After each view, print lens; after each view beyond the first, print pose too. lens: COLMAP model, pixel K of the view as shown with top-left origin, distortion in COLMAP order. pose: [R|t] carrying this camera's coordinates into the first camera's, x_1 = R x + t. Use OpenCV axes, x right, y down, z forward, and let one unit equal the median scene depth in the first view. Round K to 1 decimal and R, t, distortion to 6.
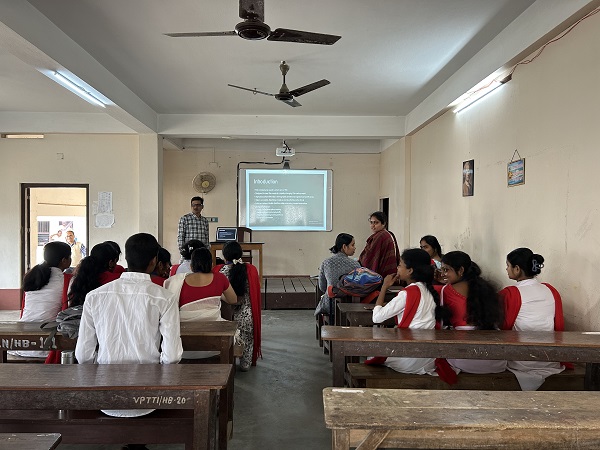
lens RADIAL K [[454.4, 0, 298.0], [0, 454.4, 228.4], [0, 0, 1]] dist [0.055909, -0.037142]
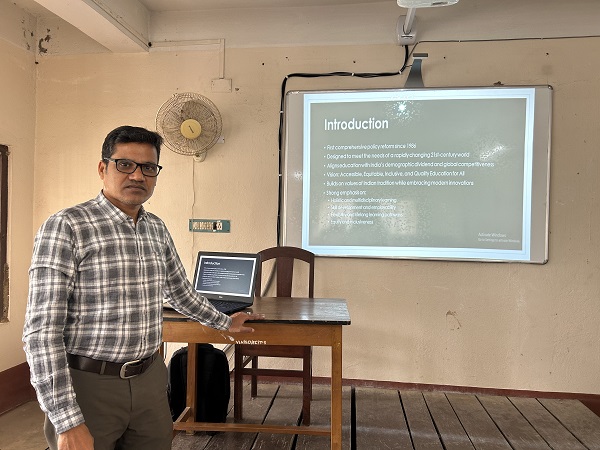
lens RADIAL K [[454.4, 0, 298.2], [0, 454.4, 227.0], [0, 0, 1]] dist [0.055909, -0.037142]
pose [[0.988575, 0.014622, -0.150019, -0.060118], [-0.016457, 0.999804, -0.010995, -0.014636], [0.149829, 0.013338, 0.988622, 0.627000]]
